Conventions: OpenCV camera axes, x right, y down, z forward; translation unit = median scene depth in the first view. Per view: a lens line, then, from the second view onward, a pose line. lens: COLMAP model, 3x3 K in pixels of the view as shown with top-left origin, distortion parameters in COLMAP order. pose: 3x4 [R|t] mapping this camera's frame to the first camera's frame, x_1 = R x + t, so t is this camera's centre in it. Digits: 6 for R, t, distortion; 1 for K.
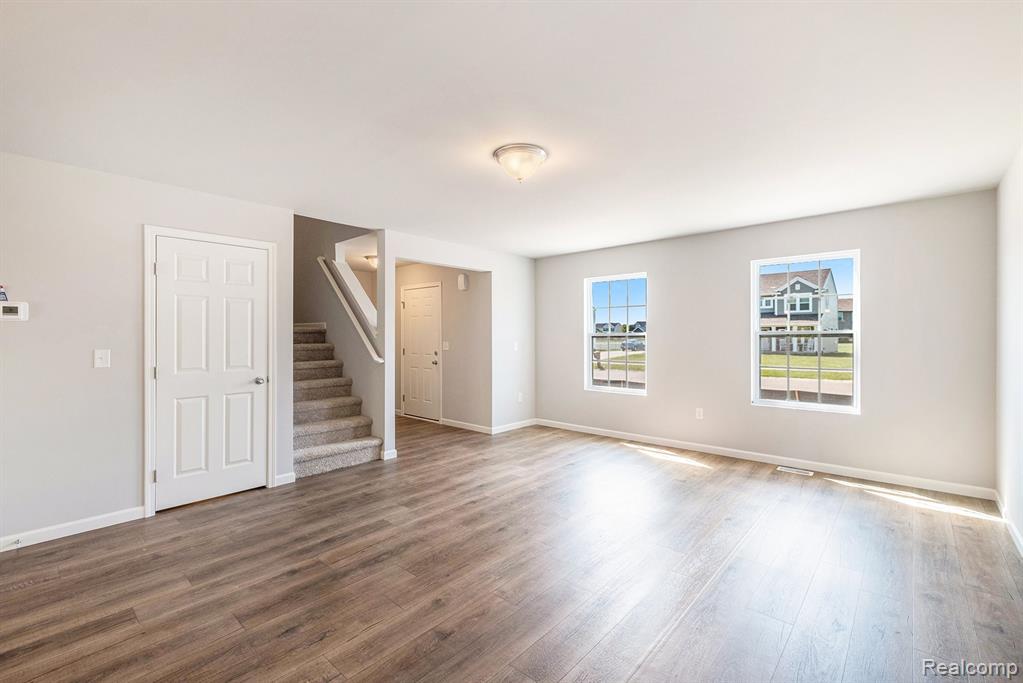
lens RADIAL K [[442.6, 0, 512.1], [0, 442.6, 337.3], [0, 0, 1]] dist [0.003313, -0.001772]
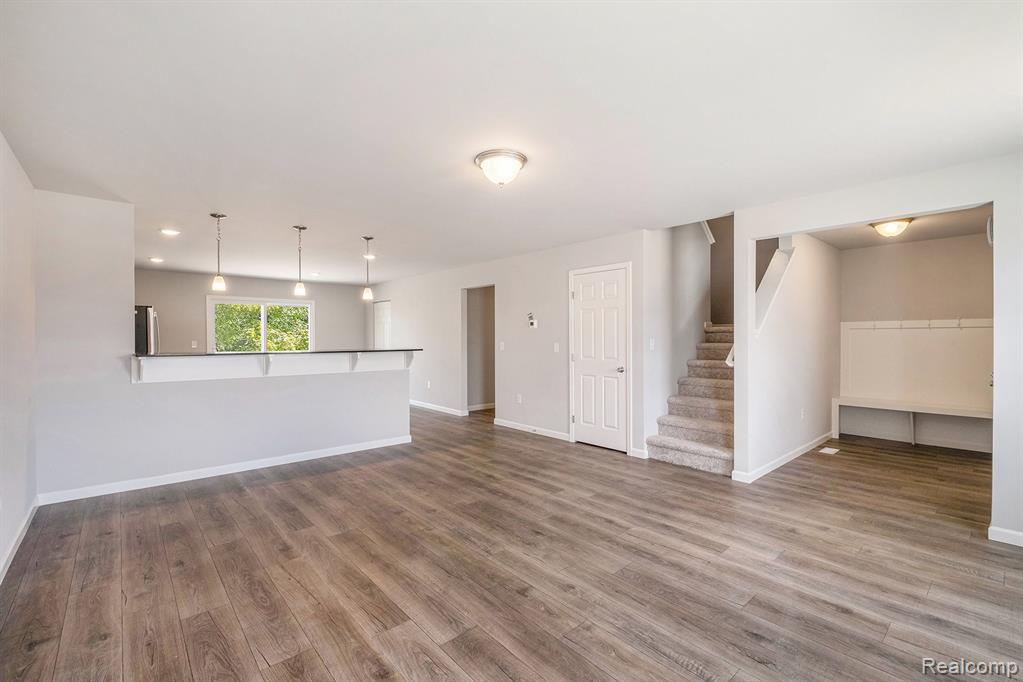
lens RADIAL K [[442.6, 0, 518.9], [0, 442.6, 339.5], [0, 0, 1]] dist [0.003313, -0.001772]
pose [[-0.110439, 0.011543, -0.993816, 0.728406], [0.000101, 0.999933, 0.011602, -0.005811], [0.993883, 0.001181, -0.110433, 0.813536]]
